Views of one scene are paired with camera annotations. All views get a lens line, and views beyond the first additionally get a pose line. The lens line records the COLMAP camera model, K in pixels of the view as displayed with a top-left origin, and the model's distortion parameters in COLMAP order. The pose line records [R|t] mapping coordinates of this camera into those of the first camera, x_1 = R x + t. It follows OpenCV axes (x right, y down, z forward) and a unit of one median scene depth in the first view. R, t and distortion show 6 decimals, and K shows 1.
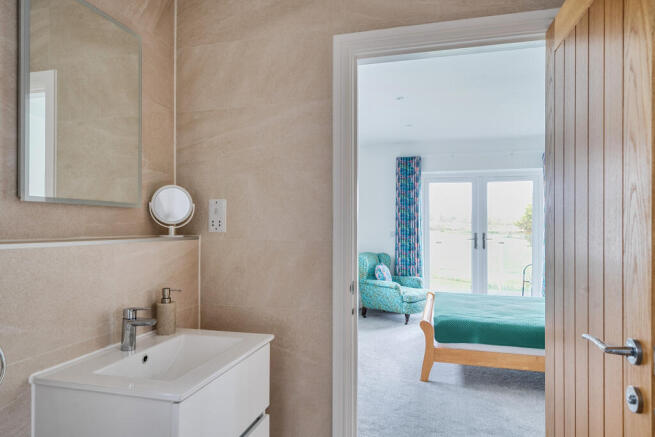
lens RADIAL K [[419.1, 0, 323.8], [0, 419.1, 225.4], [0, 0, 1]] dist [-0.004304, -0.001526]
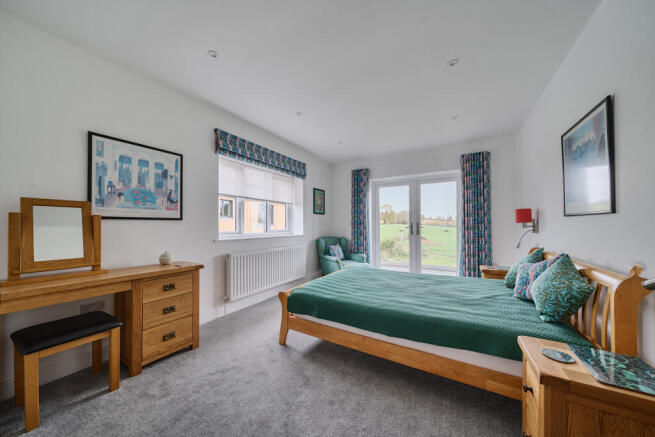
lens RADIAL K [[225.0, 0, 327.7], [0, 225.0, 223.2], [0, 0, 1]] dist [-0.002965, -0.000435]
pose [[0.966645, -0.007833, -0.256002, 0.294161], [0.006172, 0.999954, -0.007292, 0.023443], [0.256047, 0.005469, 0.966649, 0.239361]]
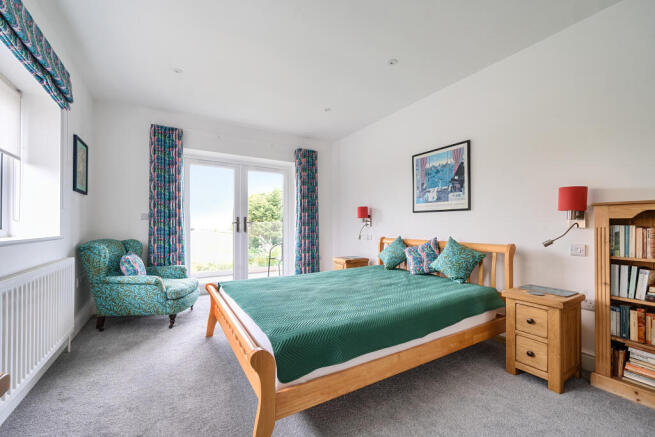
lens RADIAL K [[263.3, 0, 323.1], [0, 263.3, 223.4], [0, 0, 1]] dist [-0.002130, -0.000508]
pose [[0.687540, 0.004528, 0.726132, 0.029994], [-0.001233, 0.999986, -0.005068, 0.037913], [-0.726145, 0.002589, 0.687536, 0.398626]]
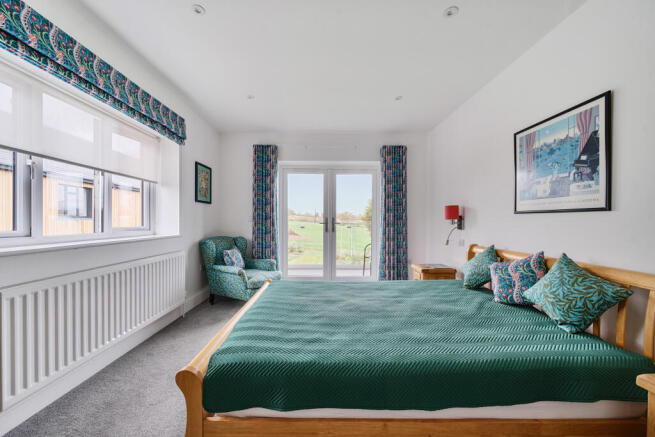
lens RADIAL K [[242.3, 0, 327.2], [0, 242.3, 222.2], [0, 0, 1]] dist [-0.001590, -0.000757]
pose [[0.958483, 0.001912, 0.285145, 0.180258], [-0.004501, 0.999954, 0.008424, 0.024355], [-0.285116, -0.009358, 0.958447, 0.374659]]
